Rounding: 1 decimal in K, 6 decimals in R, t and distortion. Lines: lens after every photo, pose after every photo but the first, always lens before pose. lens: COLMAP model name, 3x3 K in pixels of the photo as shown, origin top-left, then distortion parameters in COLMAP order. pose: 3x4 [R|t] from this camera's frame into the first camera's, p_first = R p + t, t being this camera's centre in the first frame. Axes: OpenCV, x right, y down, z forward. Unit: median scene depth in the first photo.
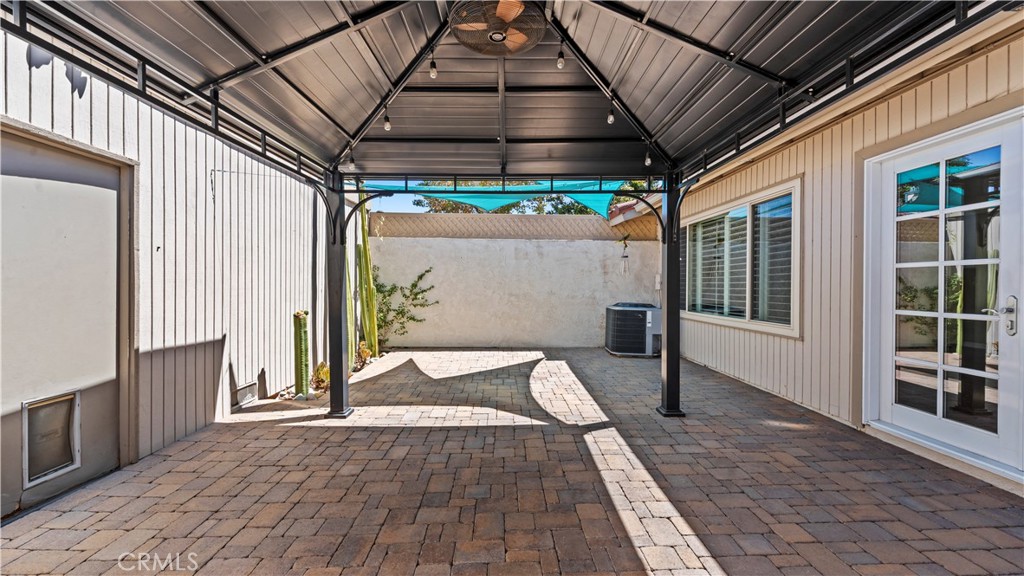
lens RADIAL K [[413.3, 0, 516.1], [0, 413.3, 285.8], [0, 0, 1]] dist [0.002376, -0.000799]
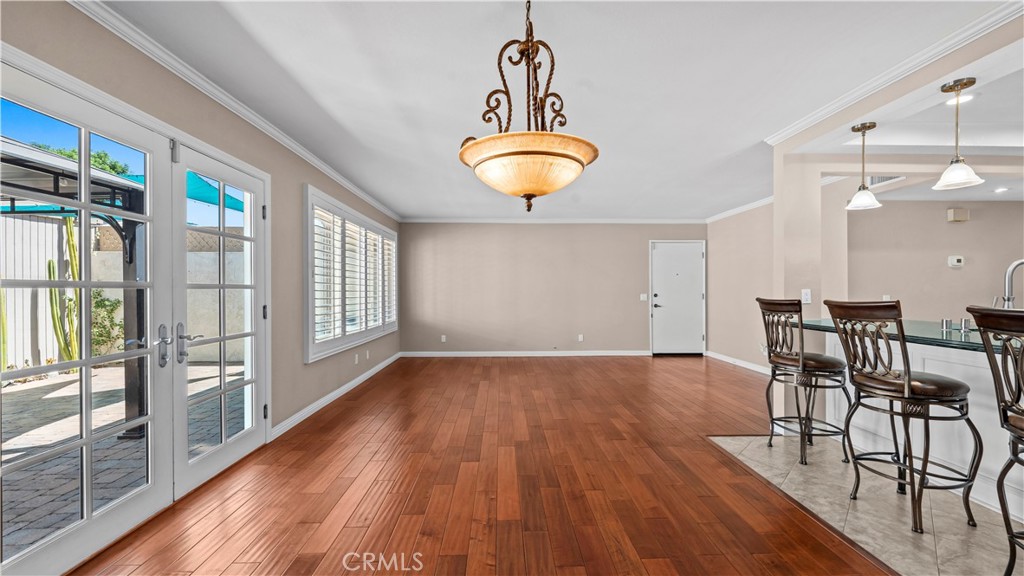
lens RADIAL K [[413.3, 0, 510.2], [0, 413.3, 289.7], [0, 0, 1]] dist [0.002376, -0.000799]
pose [[0.999971, -0.007451, -0.001254, 1.285151], [0.007447, 0.999967, -0.003099, -0.030153], [0.001277, 0.003089, 0.999994, 0.009079]]
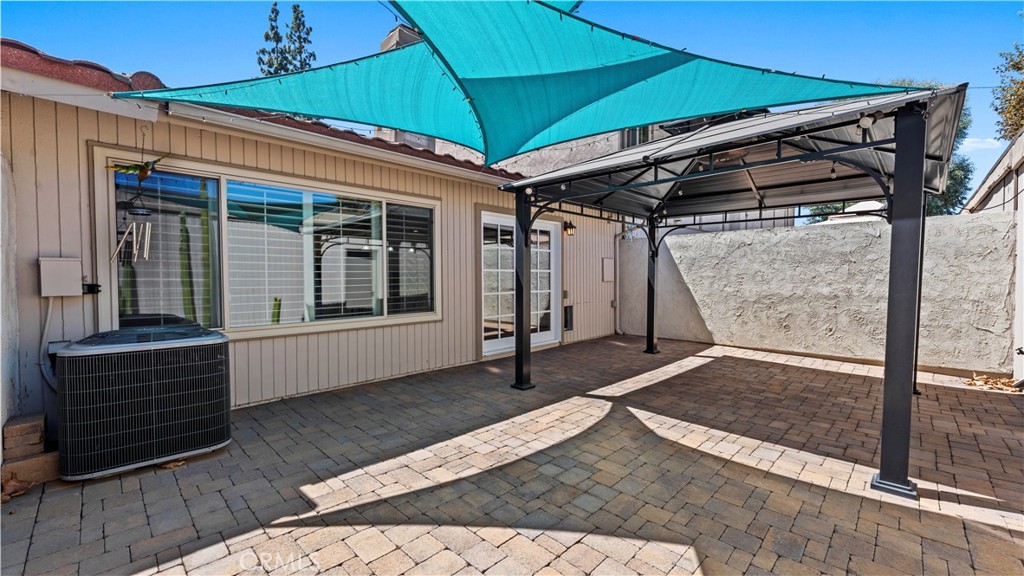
lens RADIAL K [[413.3, 0, 508.4], [0, 413.3, 286.8], [0, 0, 1]] dist [0.002376, -0.000799]
pose [[-0.691380, -0.017608, 0.722276, -0.473452], [-0.000628, 0.999717, 0.023770, -0.015765], [-0.722491, 0.015980, -0.691196, 1.885914]]
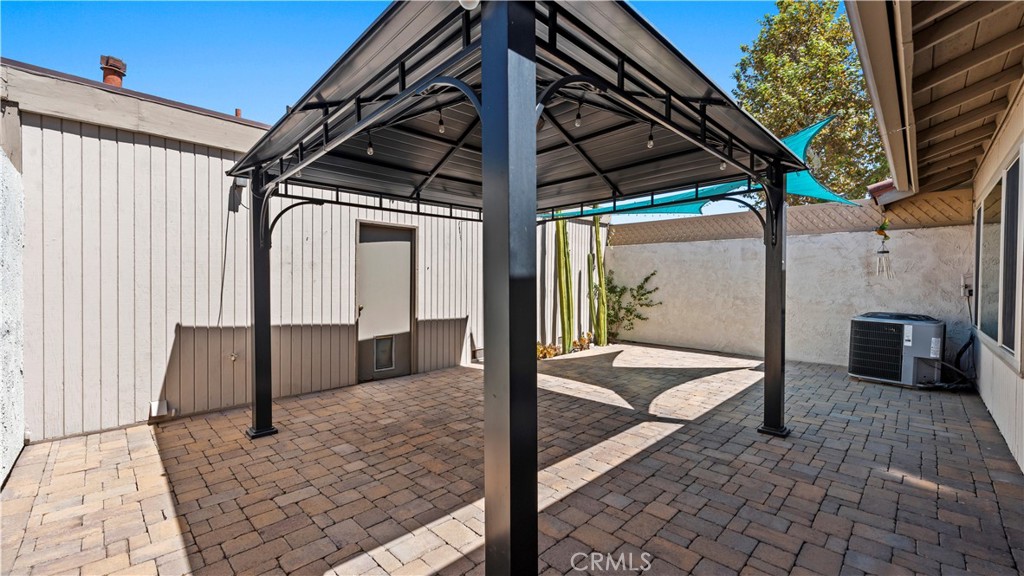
lens RADIAL K [[413.3, 0, 509.9], [0, 413.3, 287.0], [0, 0, 1]] dist [0.002376, -0.000799]
pose [[0.685818, 0.008822, -0.727720, 0.641625], [-0.005761, 0.999961, 0.006693, -0.013105], [0.727750, -0.000398, 0.685842, -0.045670]]
